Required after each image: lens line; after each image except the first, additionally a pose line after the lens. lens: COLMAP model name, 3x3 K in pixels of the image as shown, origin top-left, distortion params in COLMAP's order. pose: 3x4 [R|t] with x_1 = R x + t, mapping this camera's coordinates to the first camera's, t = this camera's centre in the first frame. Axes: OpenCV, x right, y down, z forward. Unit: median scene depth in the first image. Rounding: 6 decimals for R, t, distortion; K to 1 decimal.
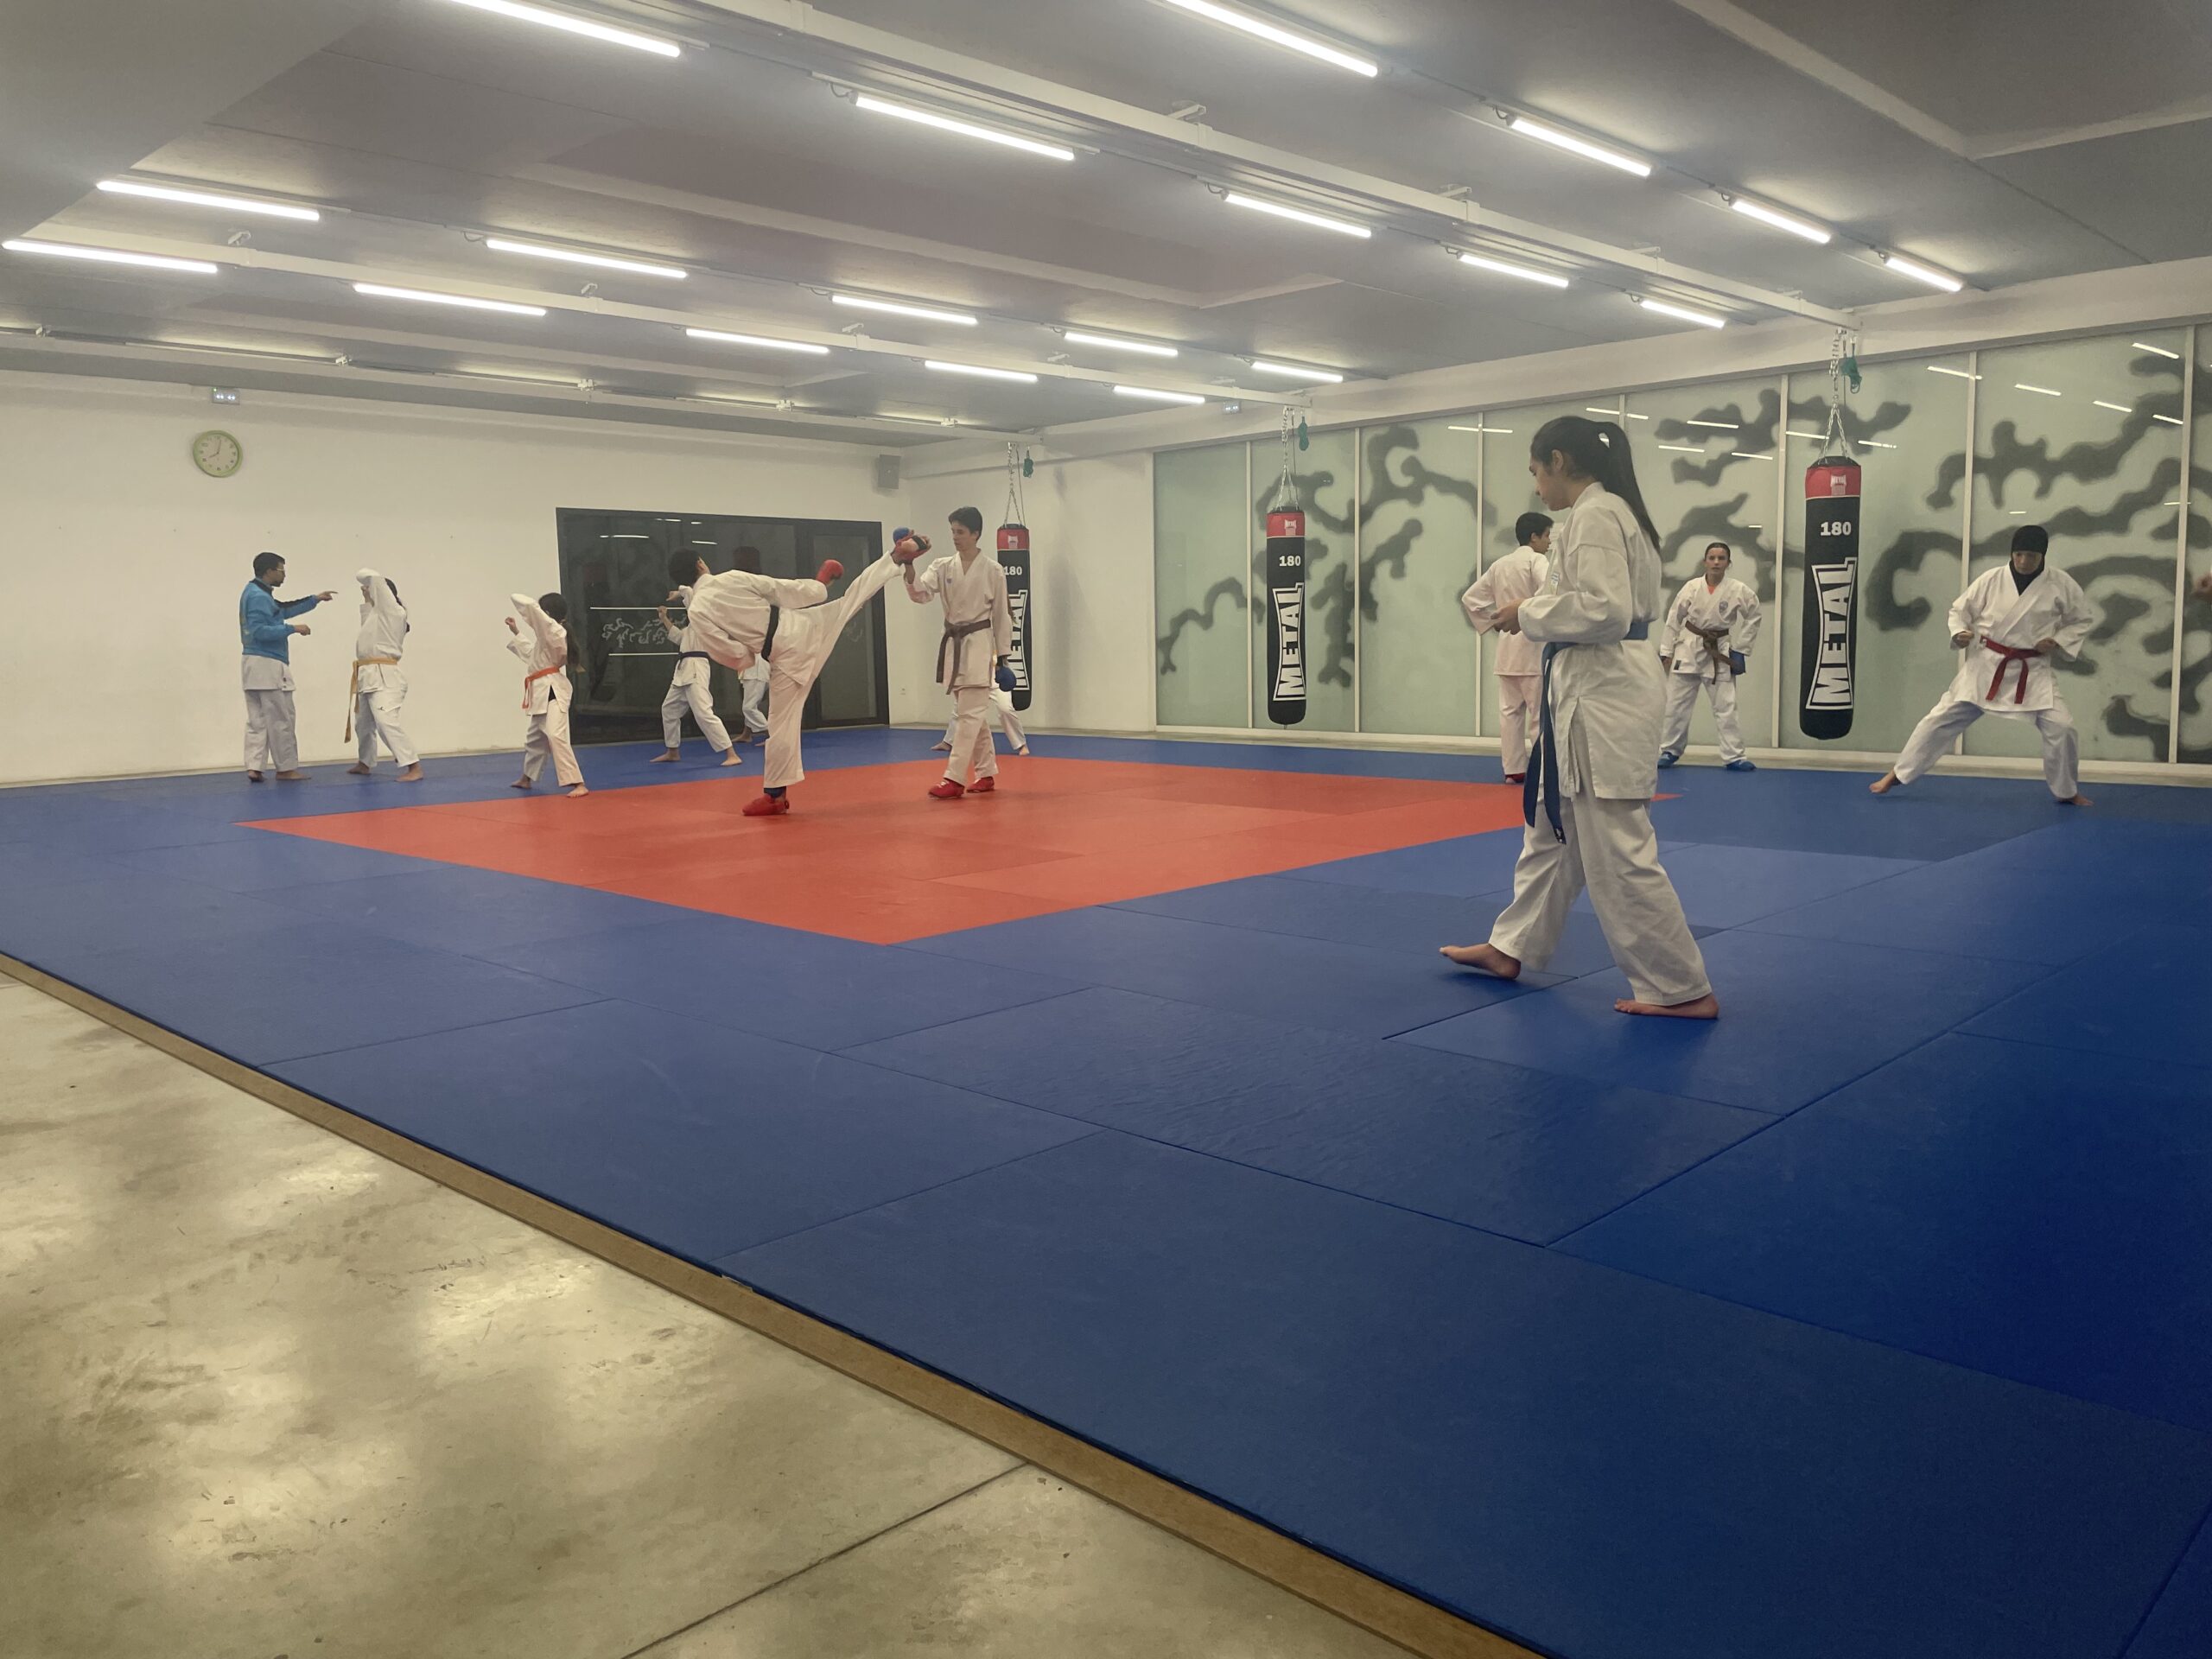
lens RADIAL K [[1691.4, 0, 1081.1], [0, 1691.4, 810.7], [0, 0, 1]] dist [0.098738, -0.134289]
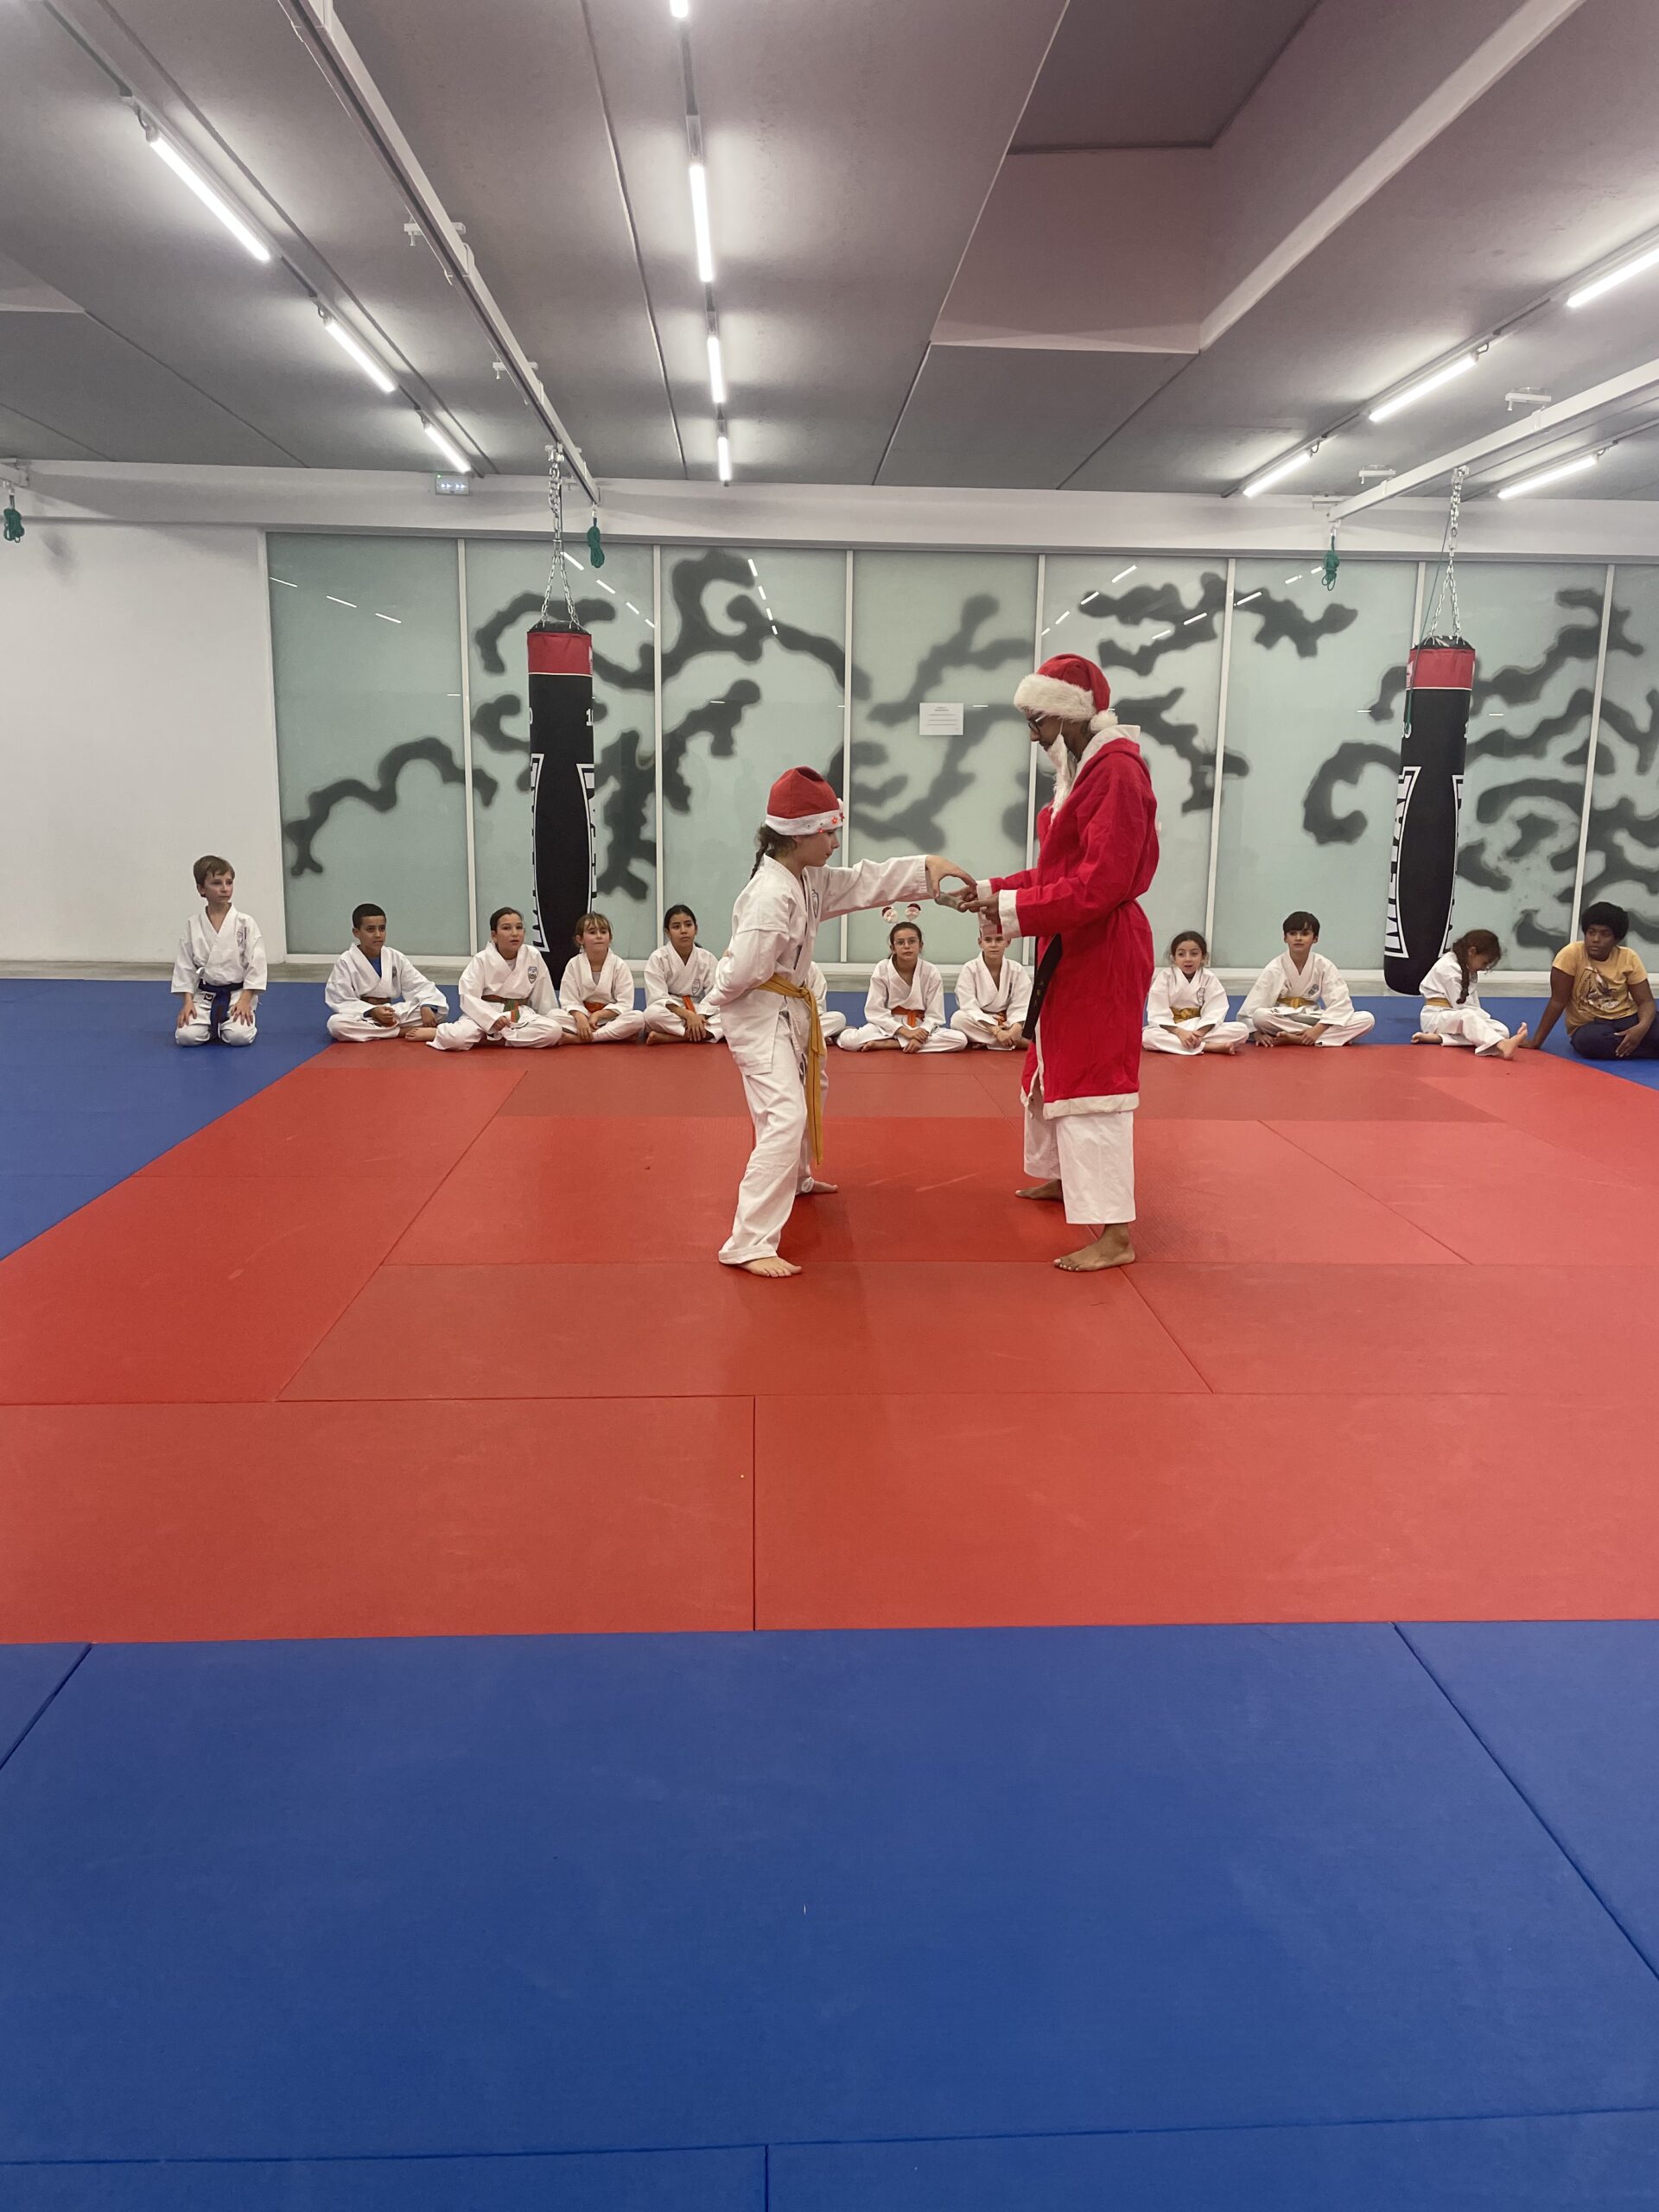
lens RADIAL K [[1691.4, 0, 848.6], [0, 1691.4, 1101.7], [0, 0, 1]] dist [0.098738, -0.134289]
pose [[0.664977, -0.096907, 0.740550, -0.451370], [0.050559, 0.995113, 0.084818, -0.056512], [-0.745151, -0.018961, 0.666627, 0.565953]]
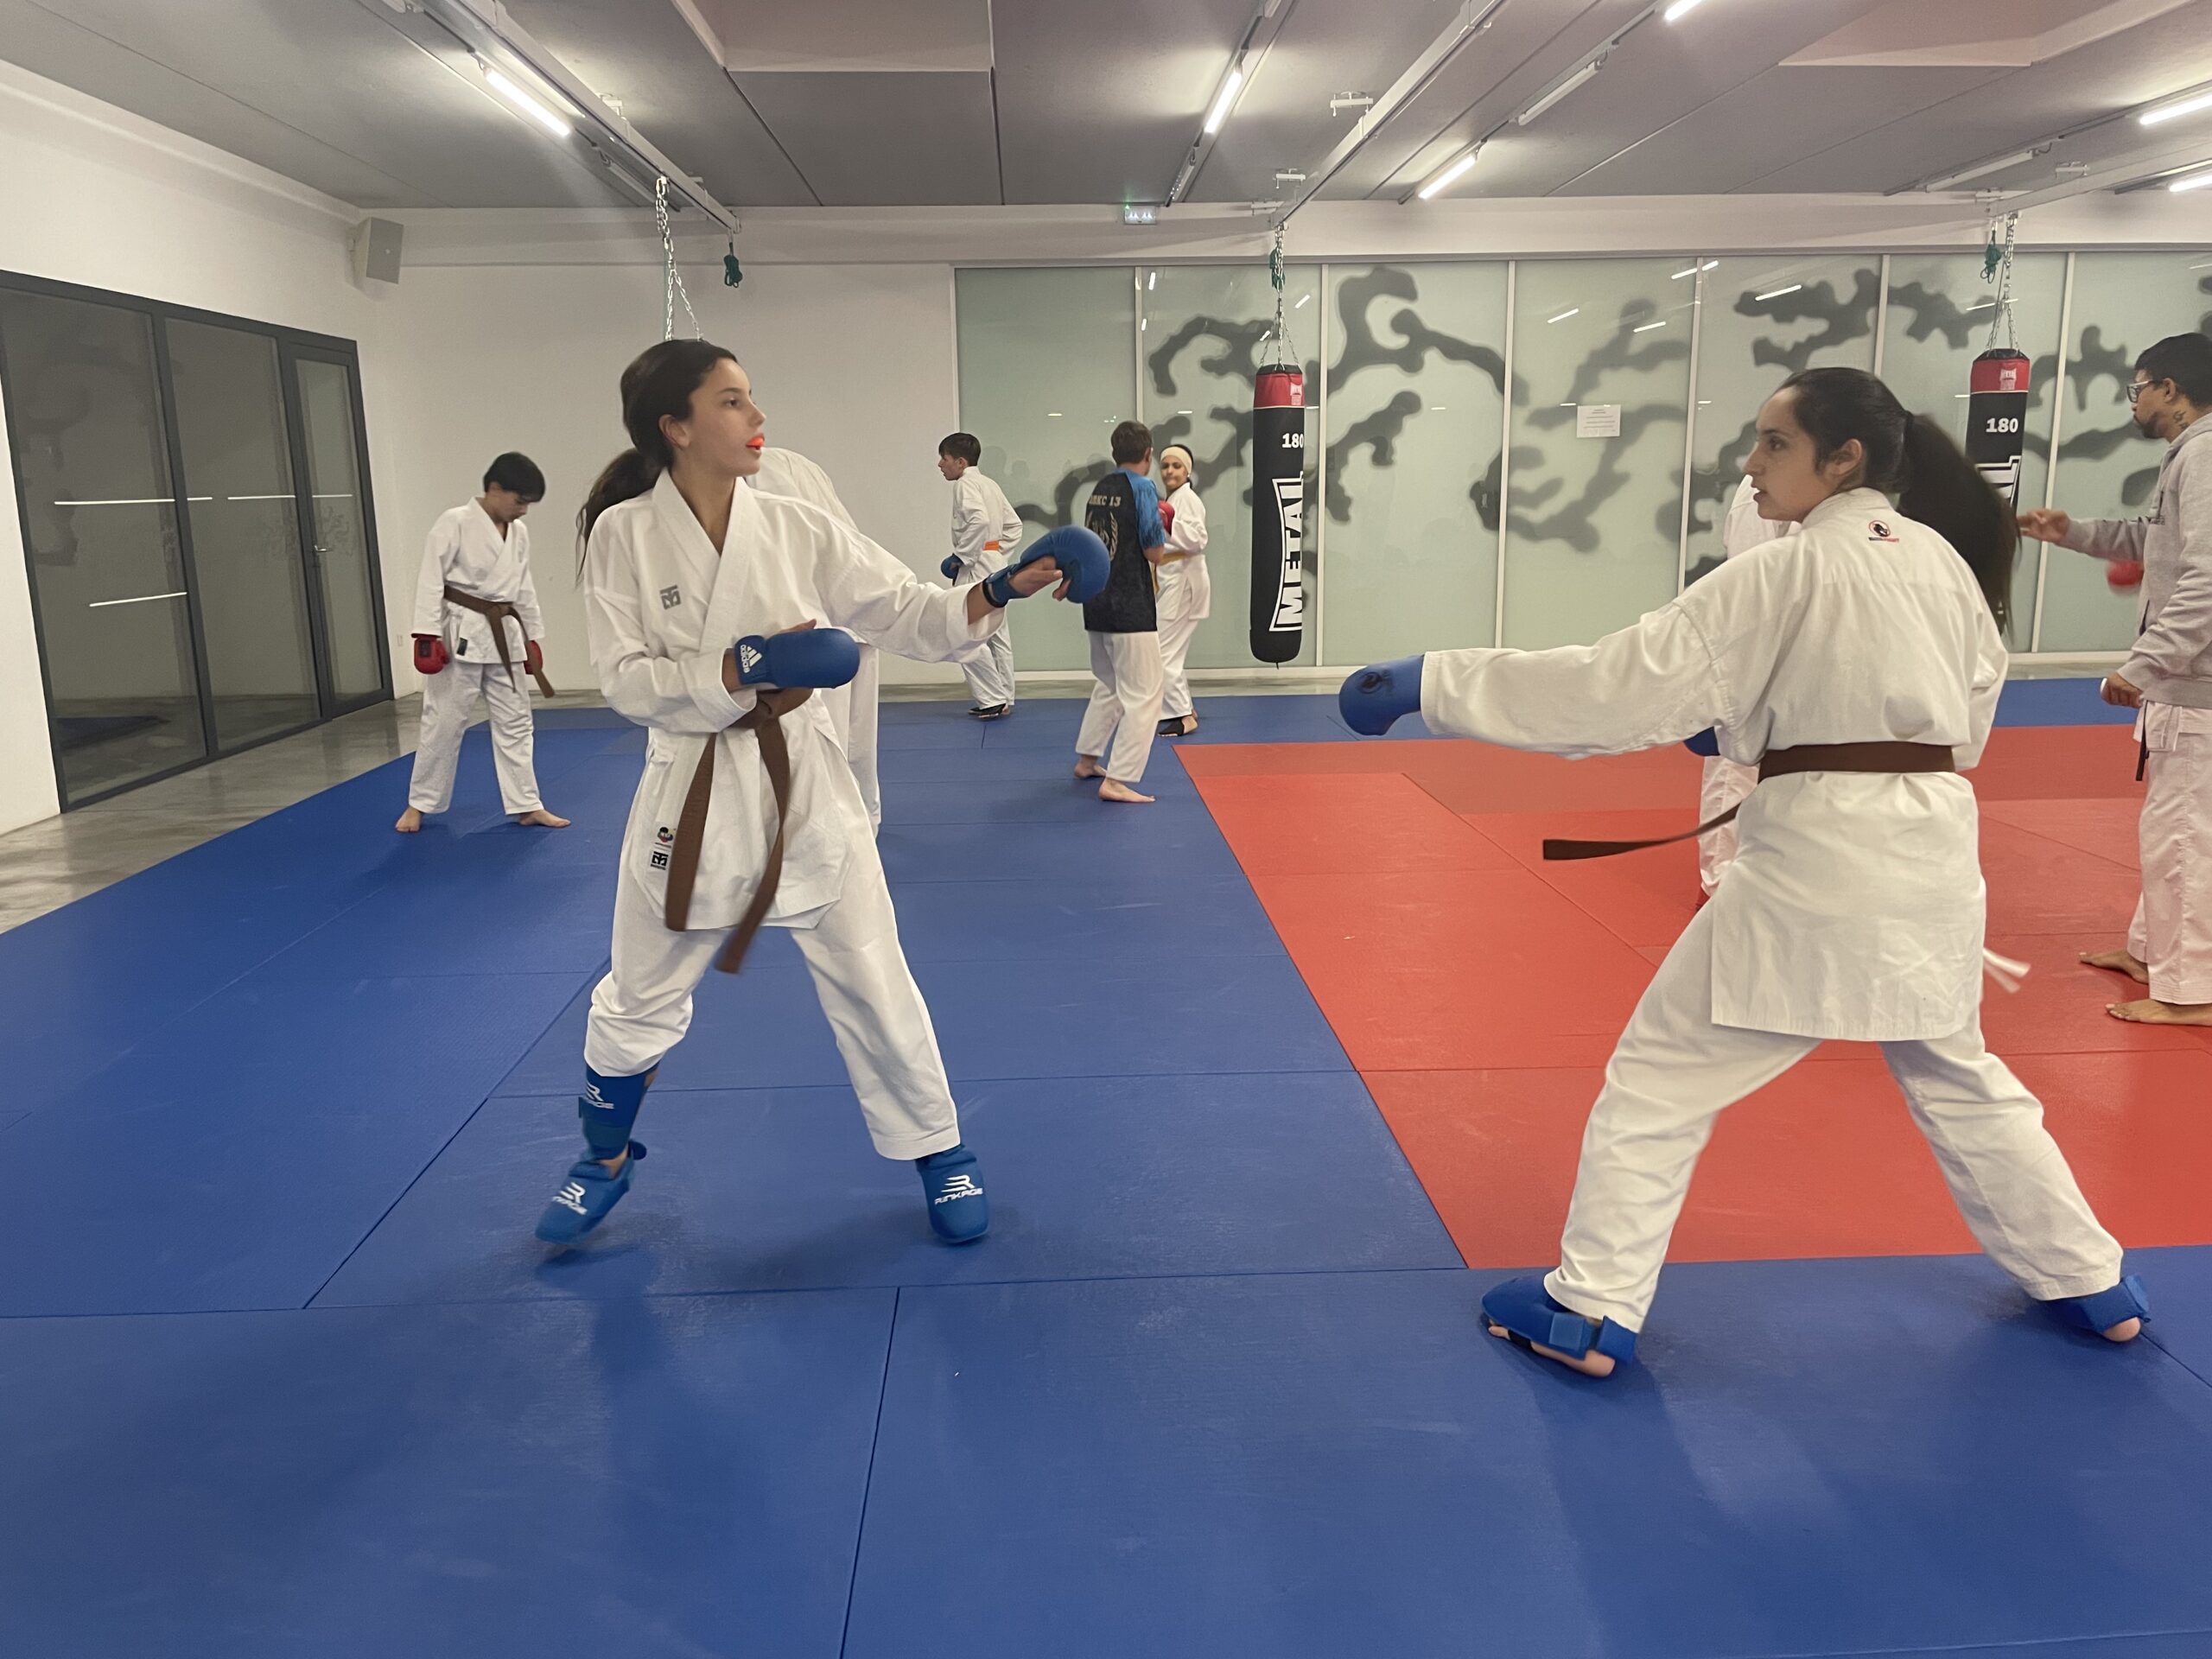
lens RADIAL K [[1691.4, 0, 1093.6], [0, 1691.4, 836.4], [0, 0, 1]] dist [0.098738, -0.134289]
pose [[0.677858, -0.128534, 0.723870, -0.631536], [0.080211, 0.991651, 0.100969, -0.072814], [-0.730804, -0.010380, 0.682508, 0.706900]]
